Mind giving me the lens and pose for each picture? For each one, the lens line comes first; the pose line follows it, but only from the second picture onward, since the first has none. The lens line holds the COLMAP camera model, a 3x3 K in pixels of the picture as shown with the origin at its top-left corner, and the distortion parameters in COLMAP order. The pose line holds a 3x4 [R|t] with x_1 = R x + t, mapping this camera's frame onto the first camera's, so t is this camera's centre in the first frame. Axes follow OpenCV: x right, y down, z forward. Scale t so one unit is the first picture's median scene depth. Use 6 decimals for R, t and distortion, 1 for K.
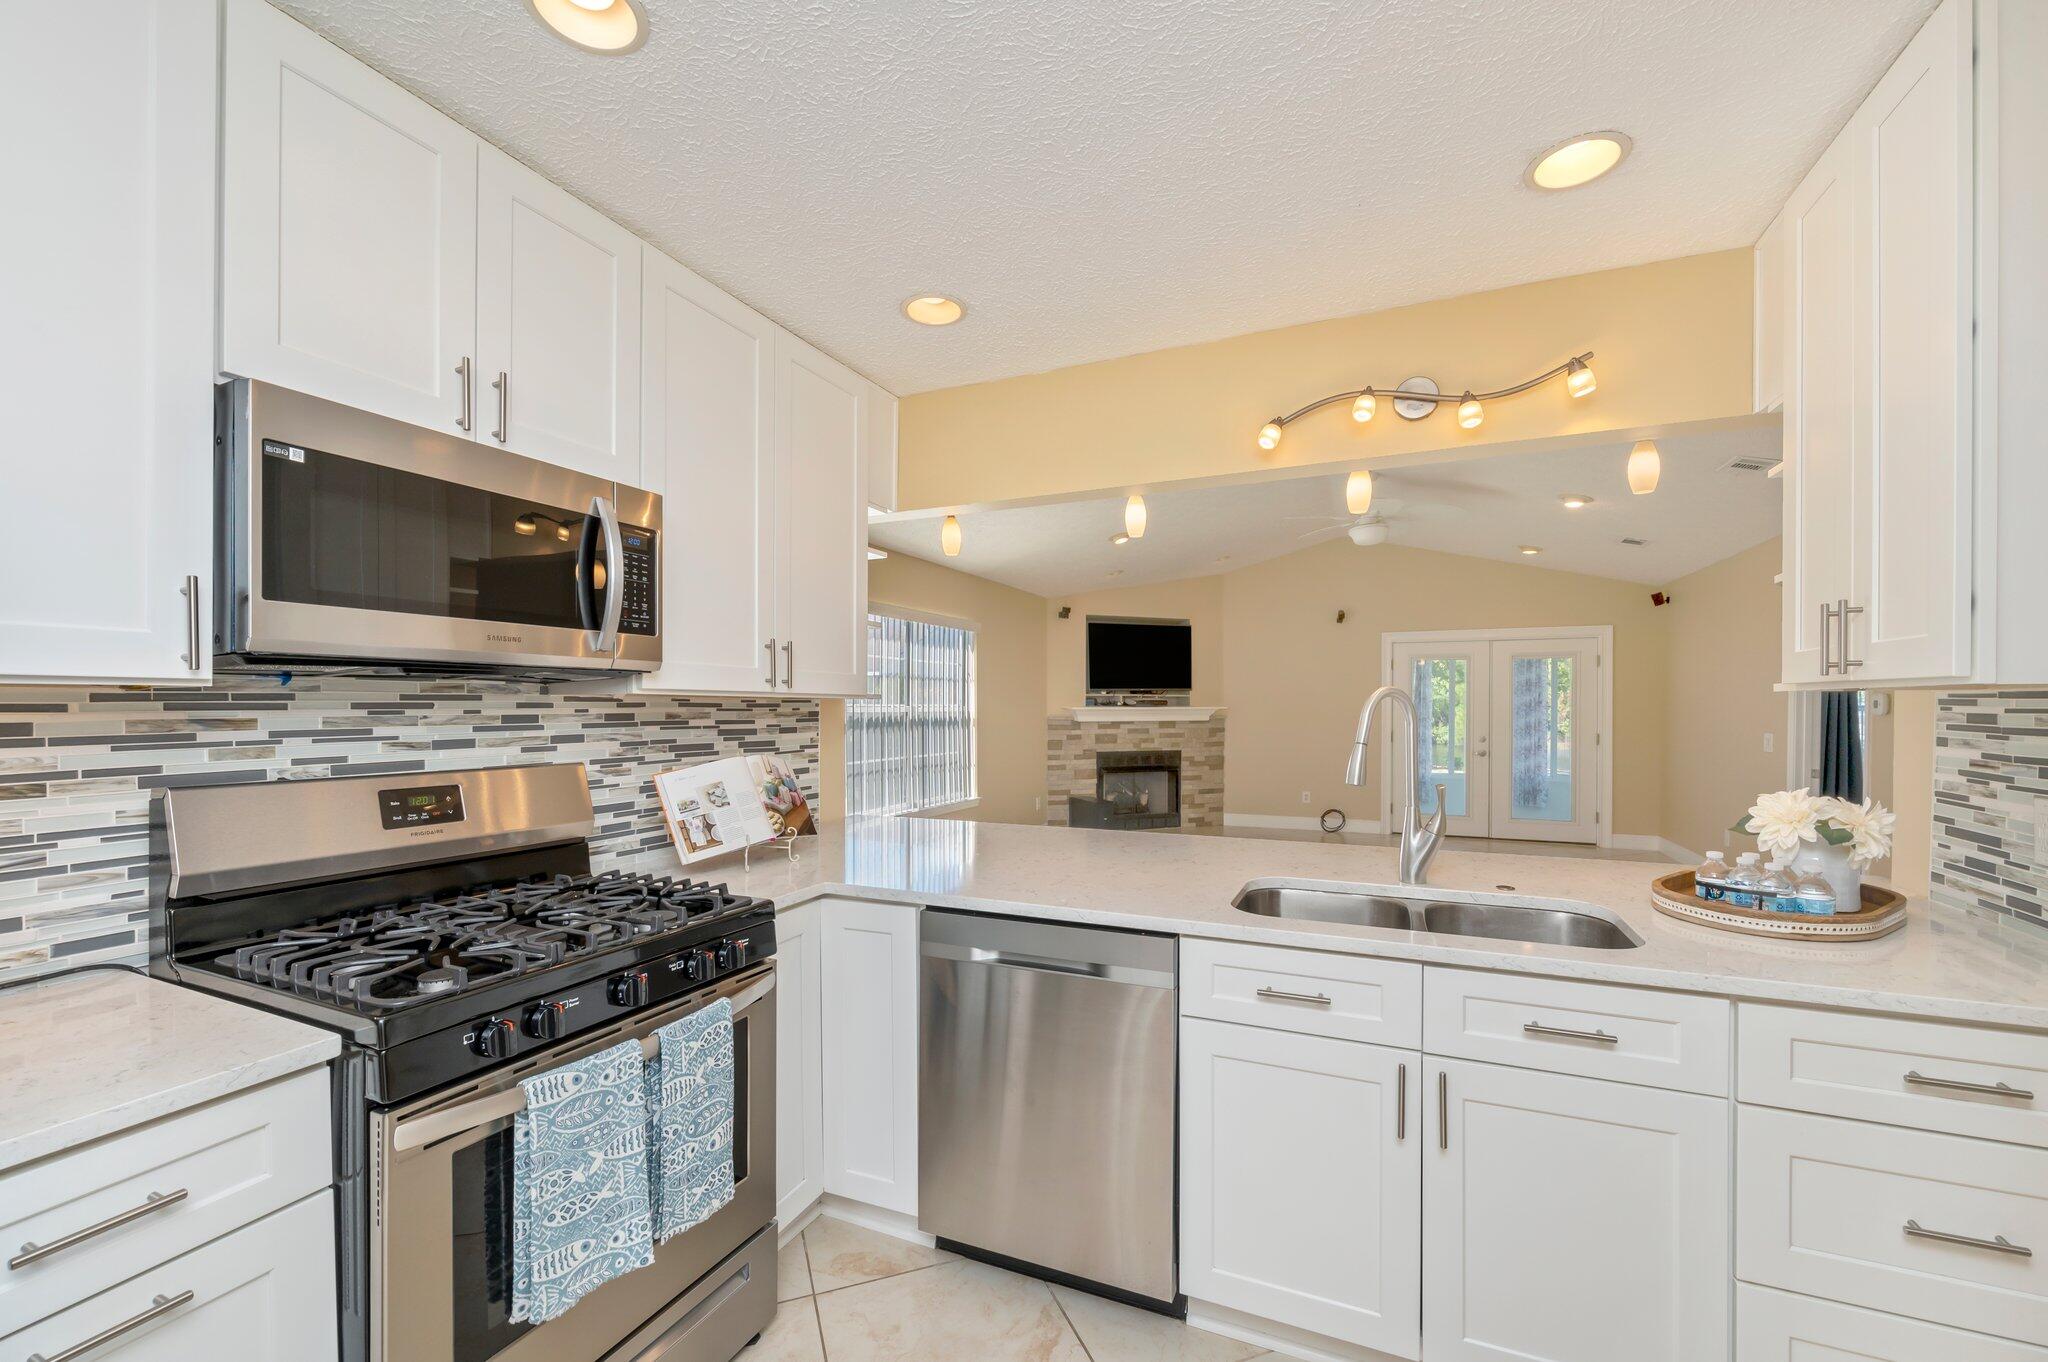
lens RADIAL K [[825.5, 0, 1013.0], [0, 825.5, 710.4], [0, 0, 1]] dist [-0.002345, -0.000279]
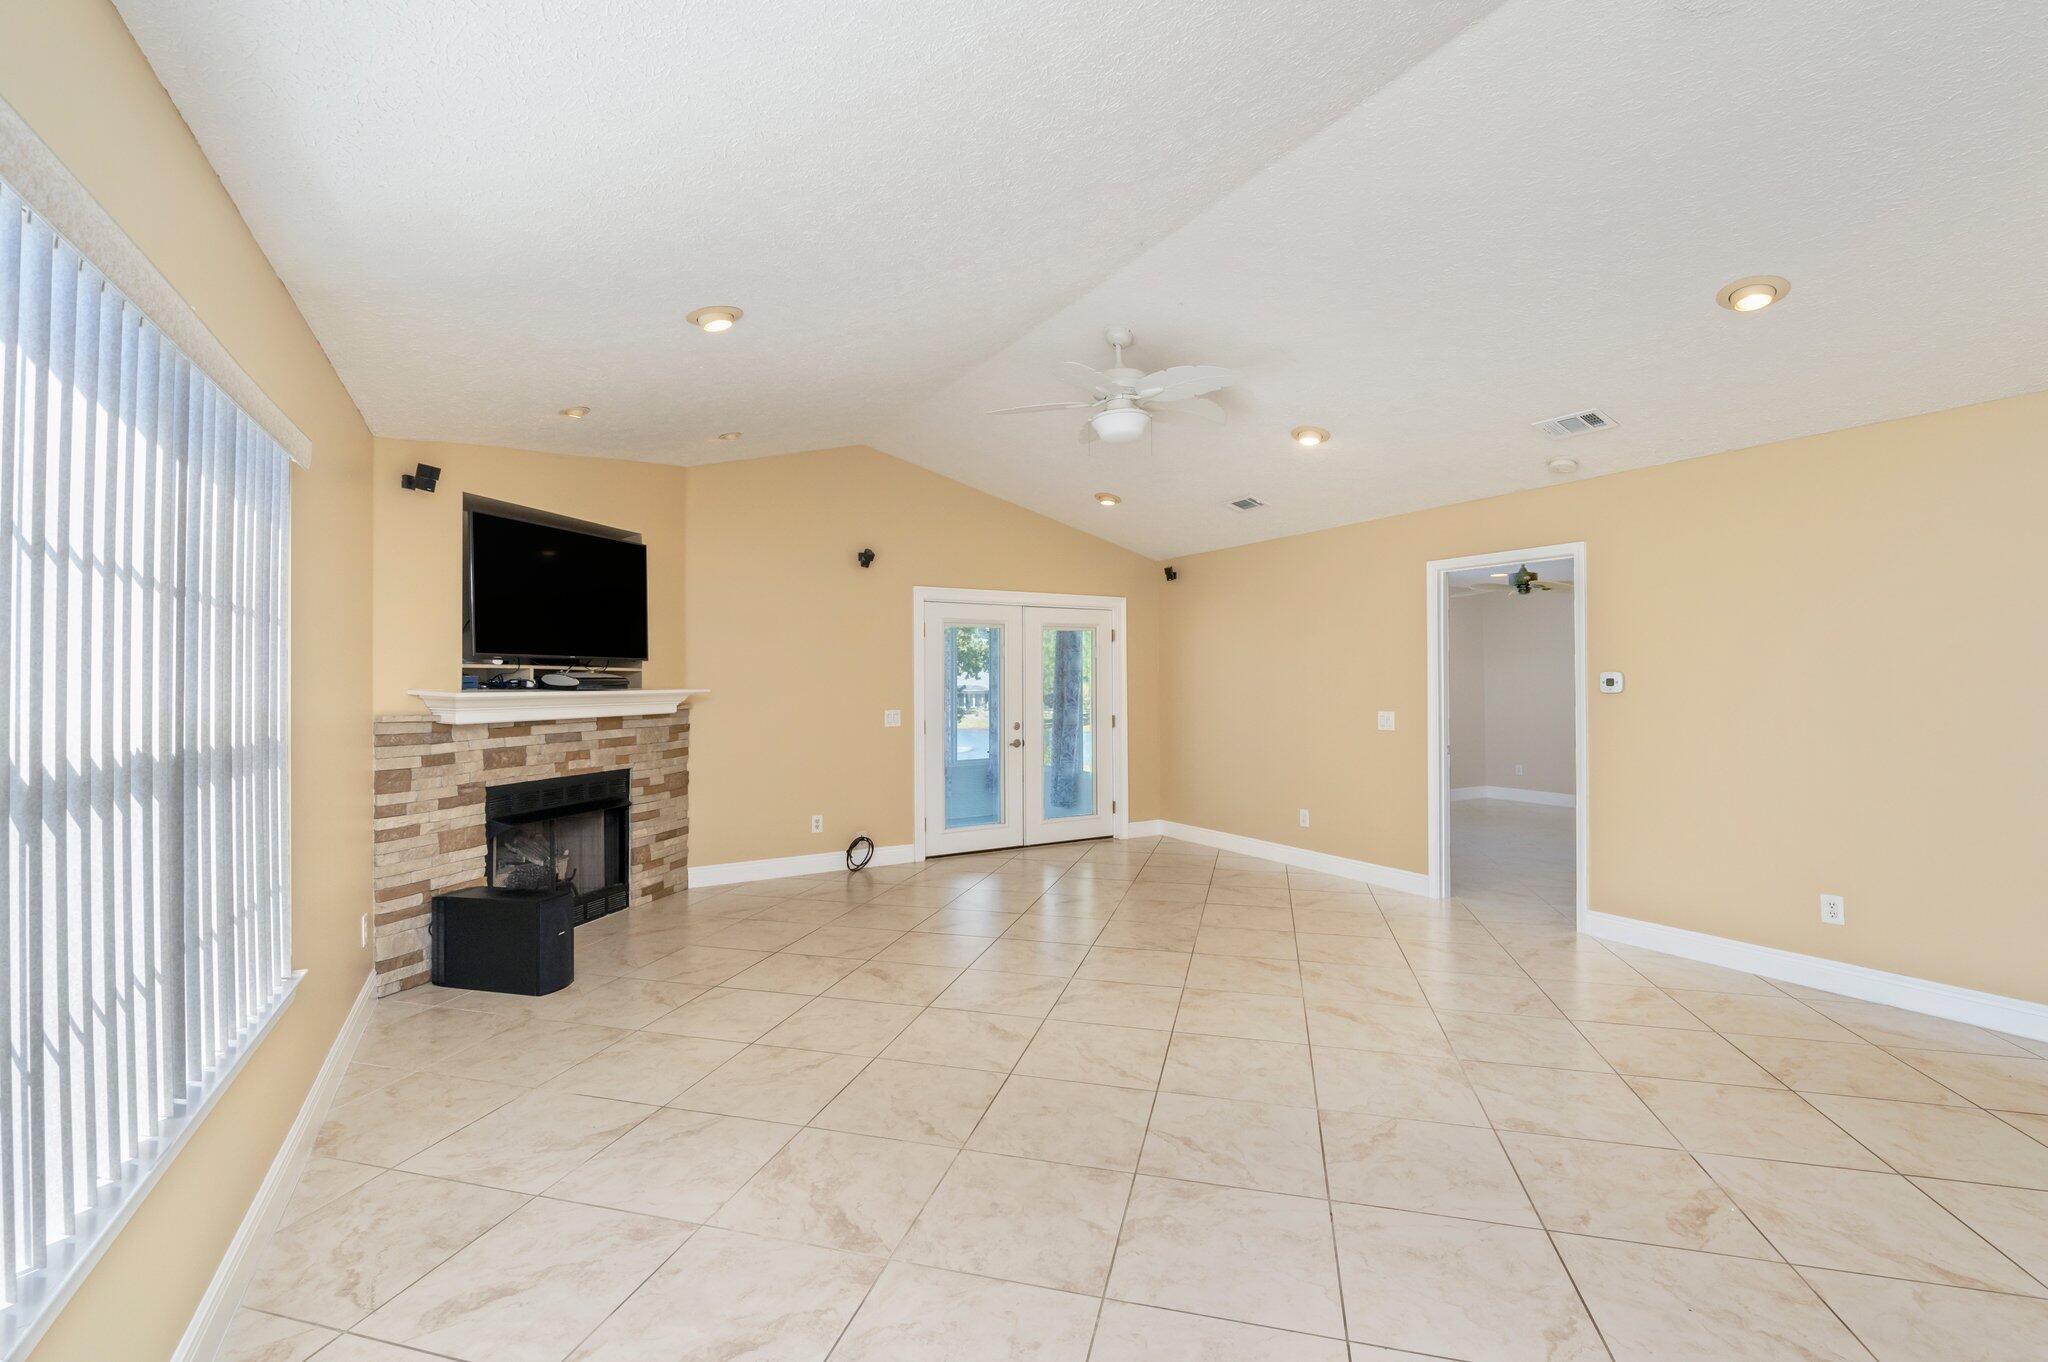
lens RADIAL K [[888.3, 0, 1038.1], [0, 888.3, 676.2], [0, 0, 1]] dist [0.001387, -0.000078]
pose [[0.573919, 0.003589, 0.818904, -0.134906], [0.009346, 0.999897, -0.010933, -0.004576], [-0.818859, 0.013928, 0.573826, 0.460301]]
